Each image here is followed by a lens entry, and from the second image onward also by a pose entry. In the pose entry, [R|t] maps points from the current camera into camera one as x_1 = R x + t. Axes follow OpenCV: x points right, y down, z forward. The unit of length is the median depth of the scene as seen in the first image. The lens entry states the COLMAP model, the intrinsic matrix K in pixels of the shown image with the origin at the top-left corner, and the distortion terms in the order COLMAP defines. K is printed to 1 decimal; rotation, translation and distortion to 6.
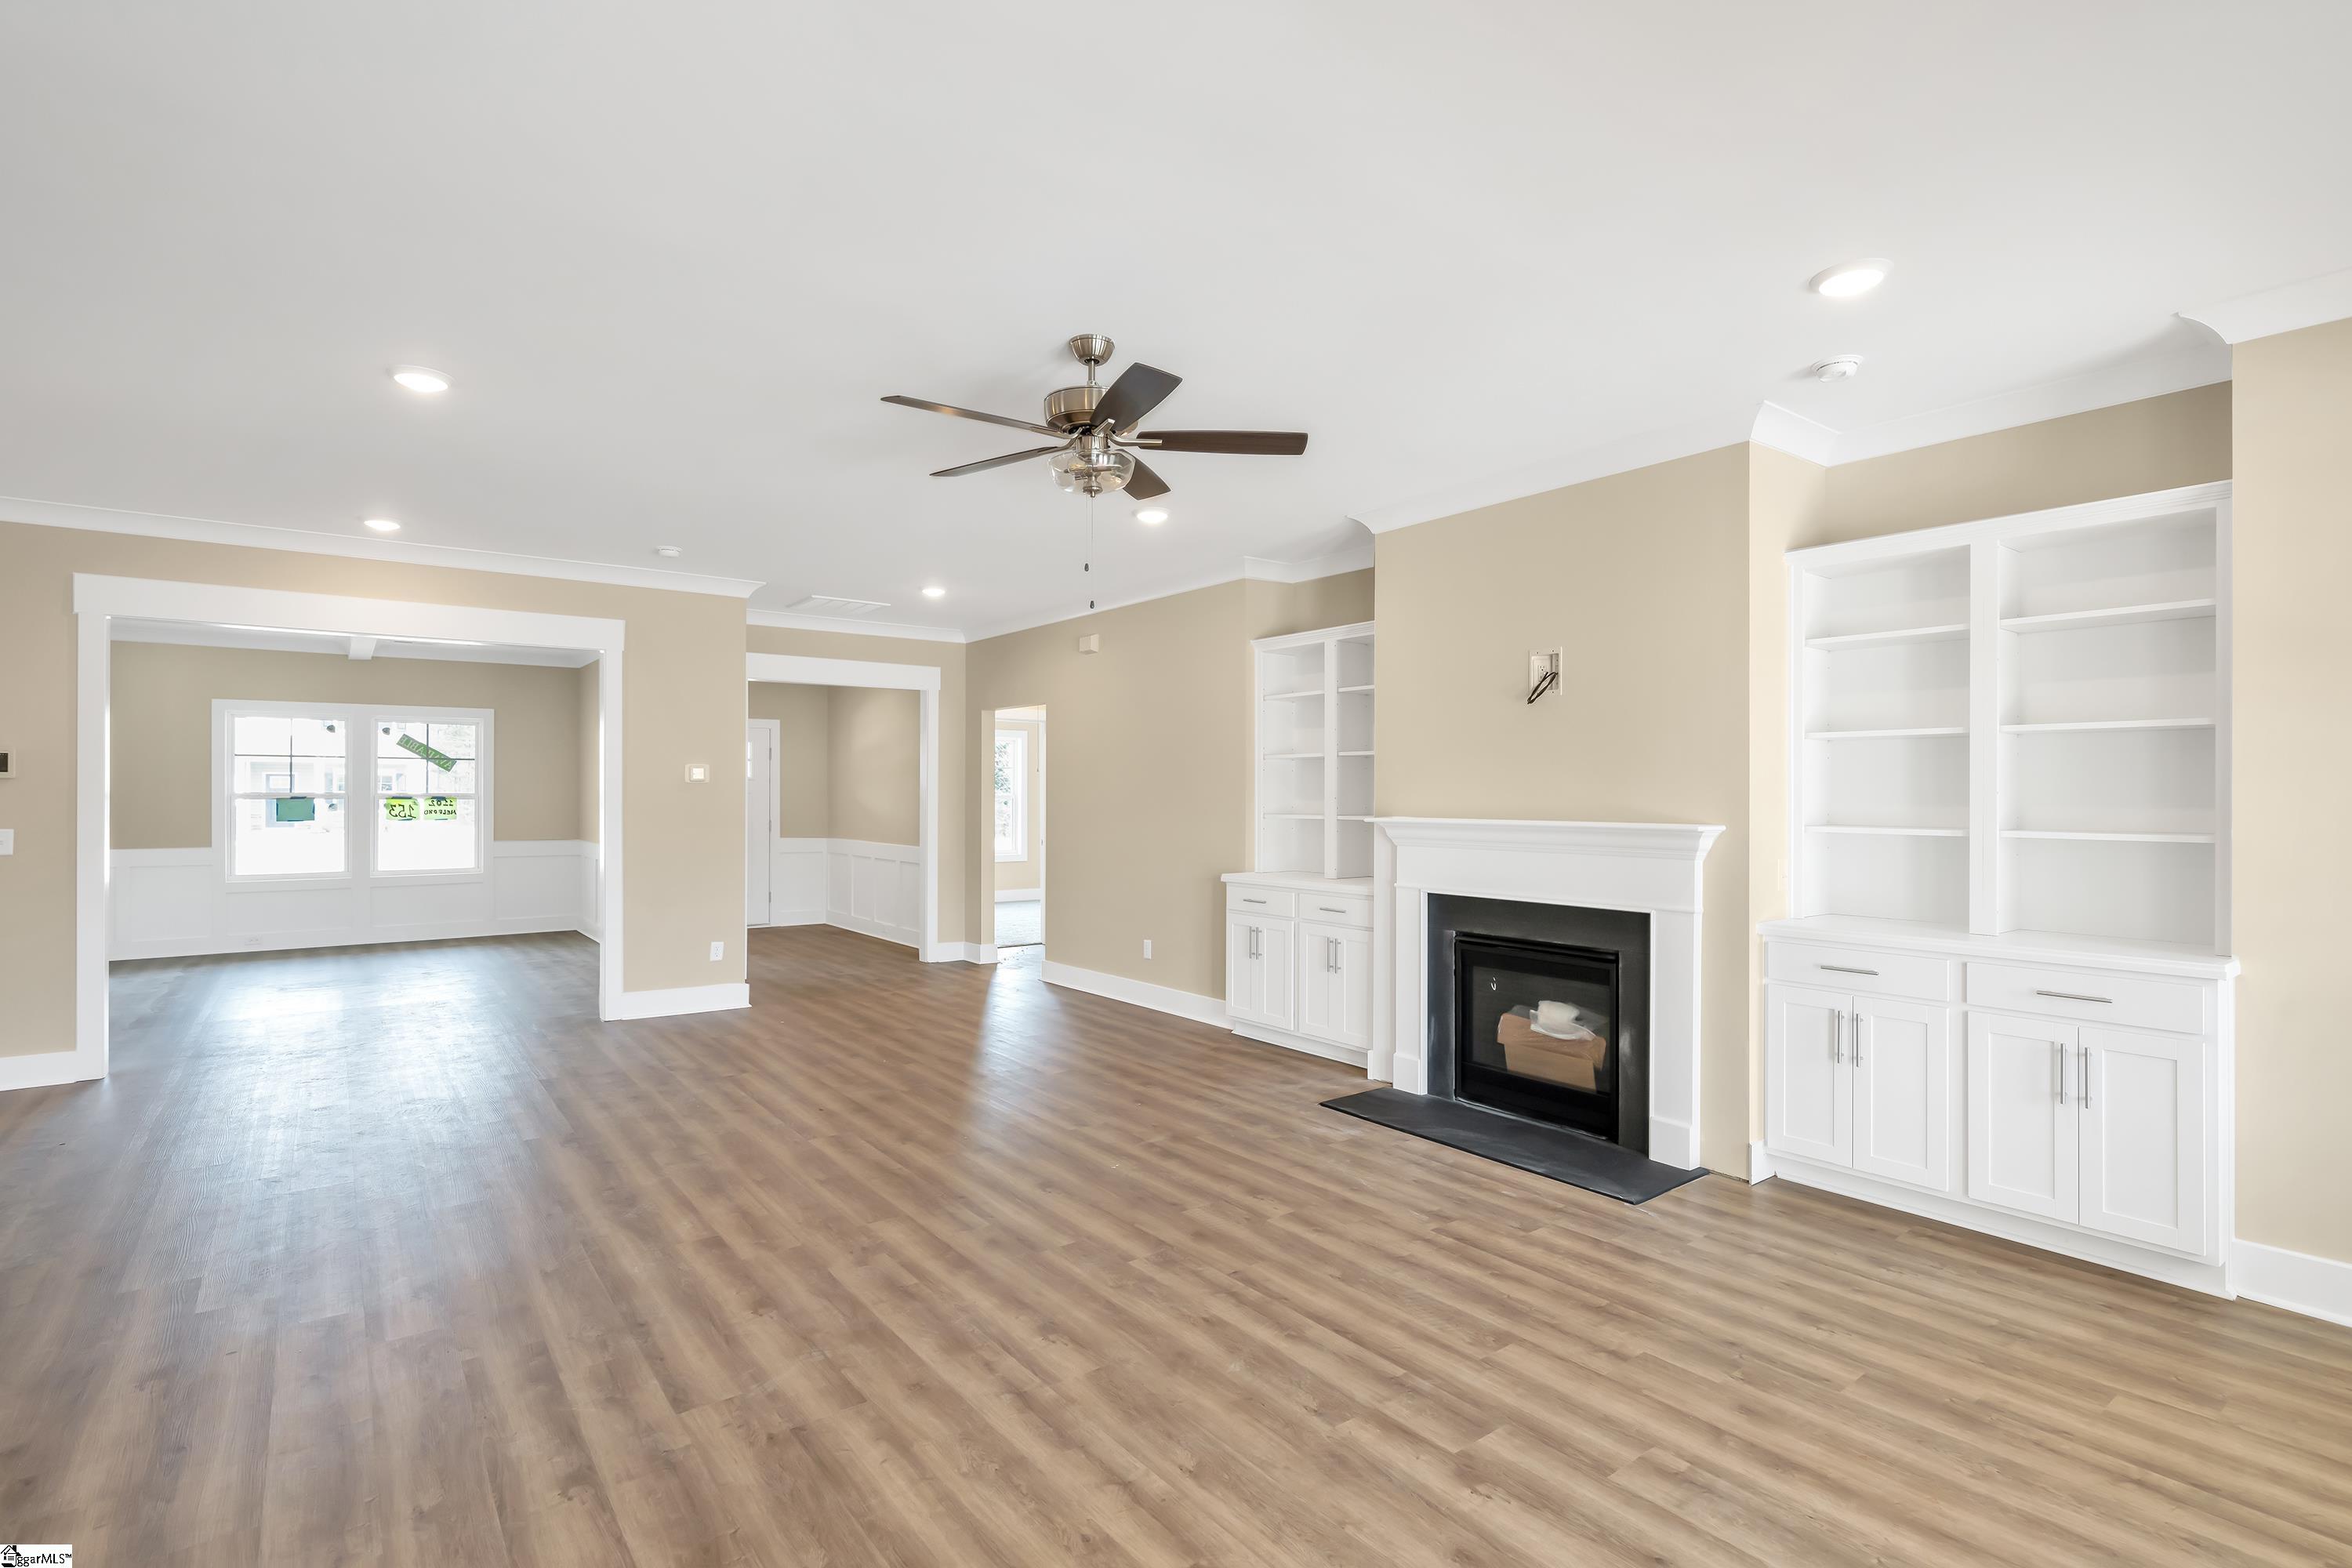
lens RADIAL K [[1125.0, 0, 1154.7], [0, 1125.0, 773.0], [0, 0, 1]] dist [-0.000225, 0.000020]
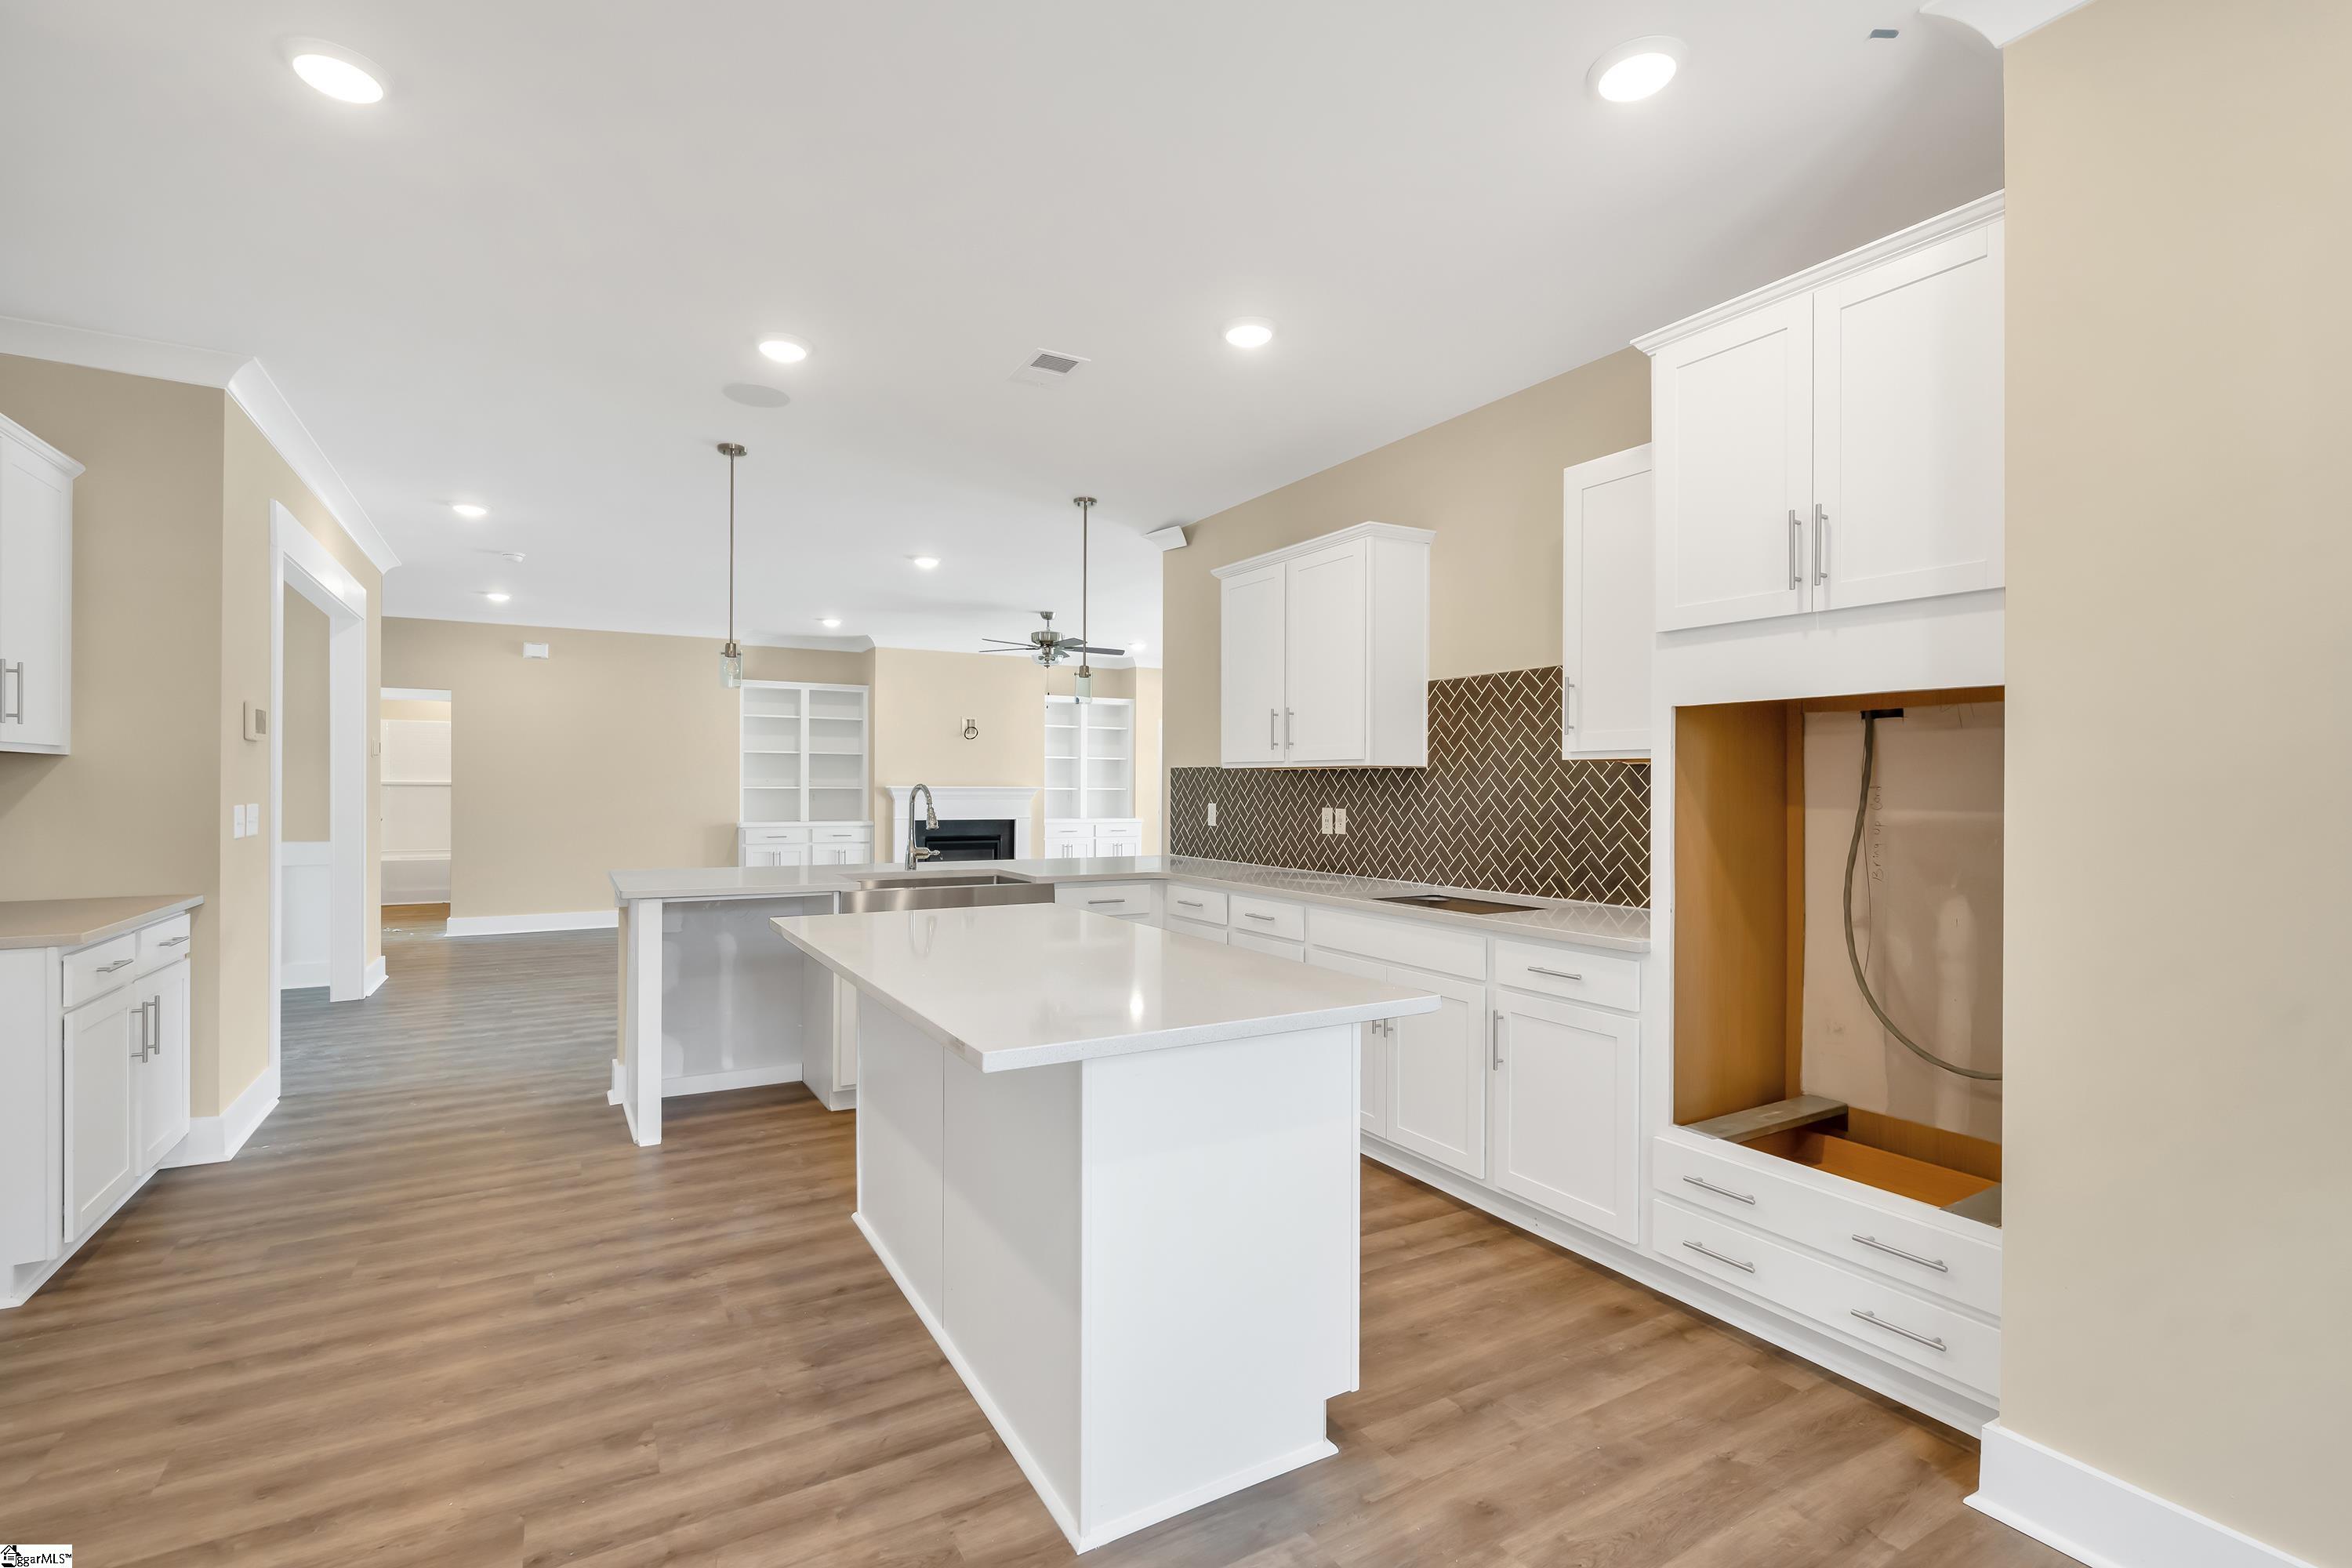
lens RADIAL K [[1067.5, 0, 1170.7], [0, 1067.5, 784.8], [0, 0, 1]] dist [-0.012550, 0.003684]
pose [[0.110993, -0.001075, 0.993821, -0.888146], [-0.024047, 0.999704, 0.003767, 0.008945], [-0.993530, -0.024317, 0.110935, 0.140512]]
